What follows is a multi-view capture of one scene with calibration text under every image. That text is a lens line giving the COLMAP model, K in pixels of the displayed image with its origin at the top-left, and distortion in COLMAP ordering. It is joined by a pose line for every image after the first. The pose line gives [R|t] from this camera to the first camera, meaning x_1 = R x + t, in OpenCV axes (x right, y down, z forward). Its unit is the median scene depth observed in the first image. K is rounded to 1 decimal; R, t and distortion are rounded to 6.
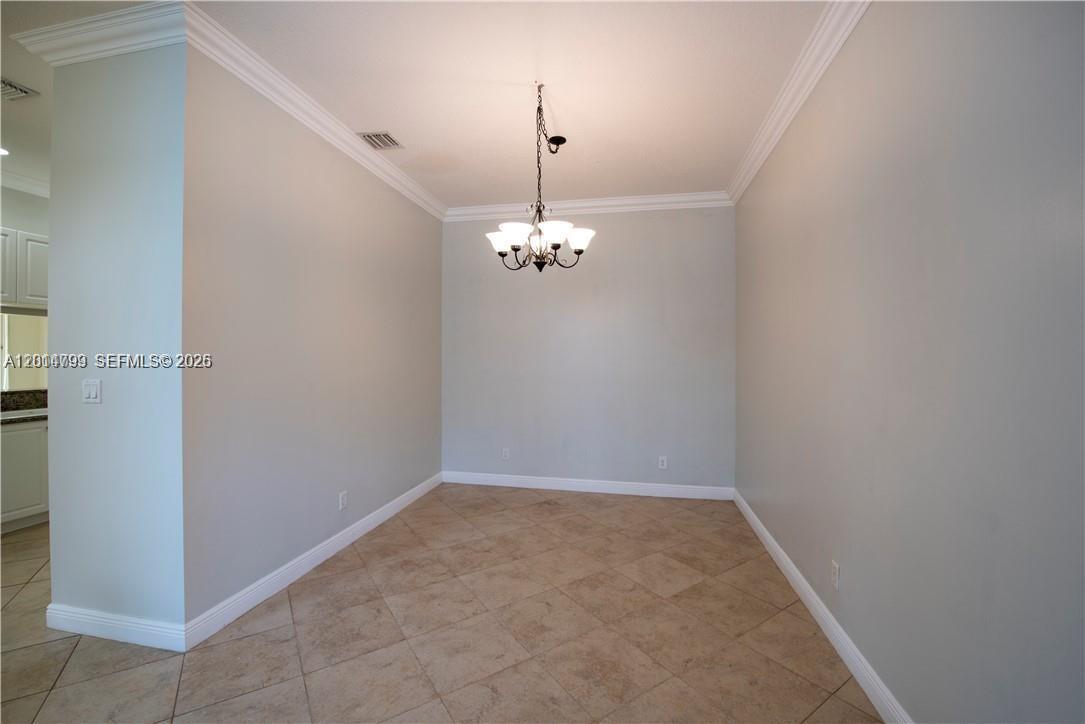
lens RADIAL K [[453.9, 0, 542.5], [0, 453.9, 362.0], [0, 0, 1]] dist [-0.000718, -0.000142]
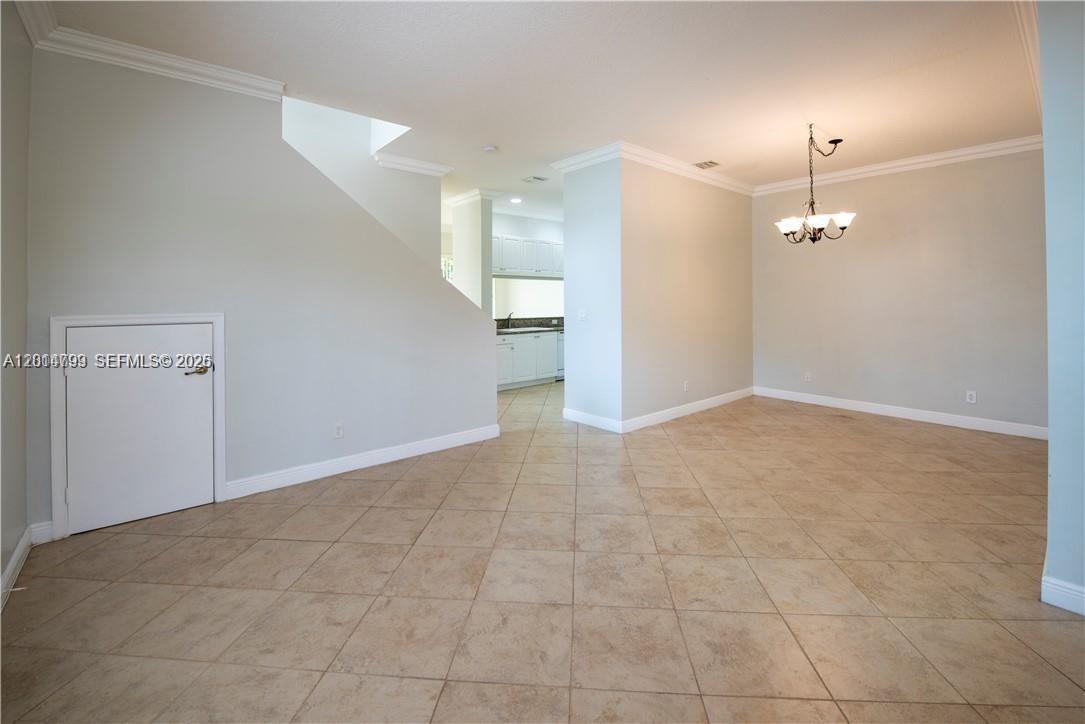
lens RADIAL K [[449.6, 0, 543.3], [0, 449.6, 293.2], [0, 0, 1]] dist [-0.021850, -0.000040]
pose [[0.781877, -0.013403, -0.623288, 0.207790], [-0.003430, 0.999661, -0.025799, 0.013297], [0.623423, 0.022310, 0.781567, -0.721910]]
